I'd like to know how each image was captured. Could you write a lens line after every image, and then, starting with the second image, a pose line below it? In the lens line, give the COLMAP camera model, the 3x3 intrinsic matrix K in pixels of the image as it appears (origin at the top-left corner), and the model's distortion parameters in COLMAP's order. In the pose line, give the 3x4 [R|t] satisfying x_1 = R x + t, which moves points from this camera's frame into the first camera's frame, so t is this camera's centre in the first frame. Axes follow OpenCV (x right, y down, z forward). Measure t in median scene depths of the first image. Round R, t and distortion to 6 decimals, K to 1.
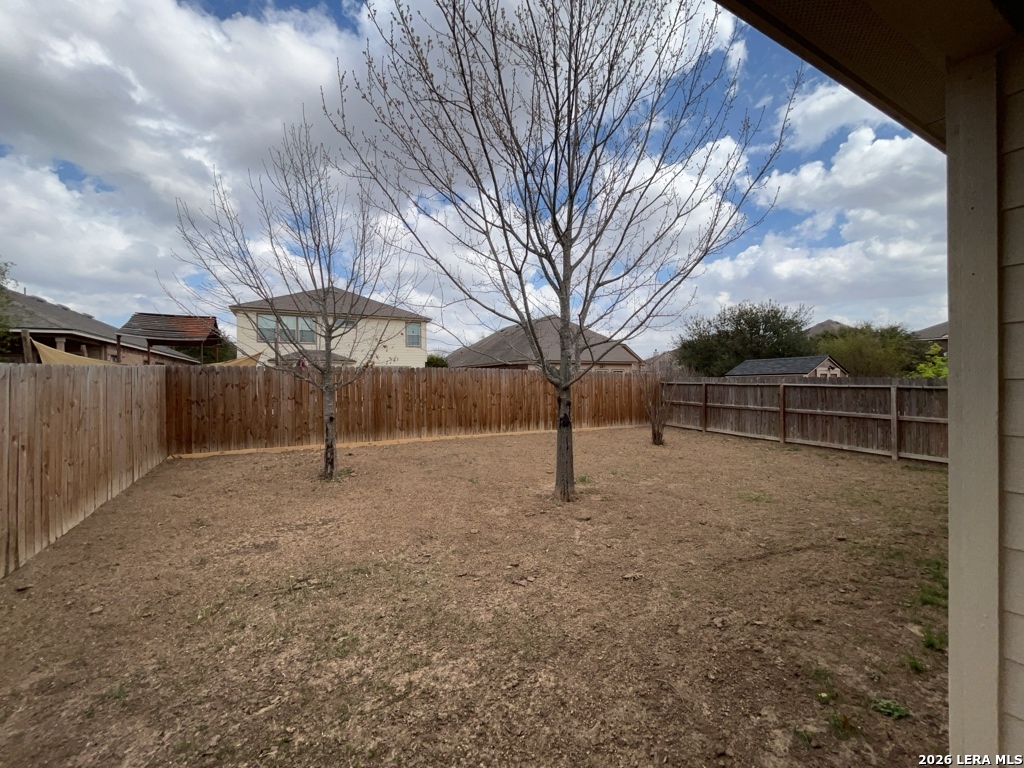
lens RADIAL K [[413.1, 0, 514.5], [0, 413.1, 381.7], [0, 0, 1]] dist [-0.004008, 0.000235]
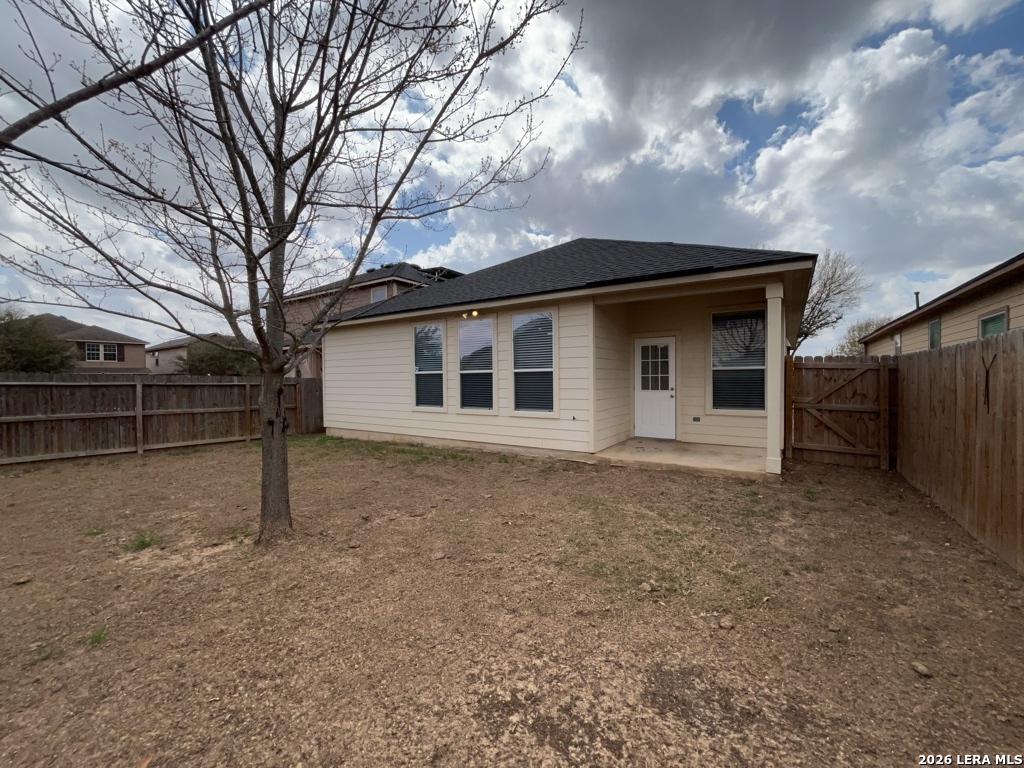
lens RADIAL K [[412.5, 0, 514.1], [0, 412.5, 386.2], [0, 0, 1]] dist [0.000636, 0.000035]
pose [[-0.465621, -0.004509, 0.884973, -0.448694], [0.015636, 0.999789, 0.013321, 0.020242], [-0.884846, 0.020040, -0.465452, 0.654760]]
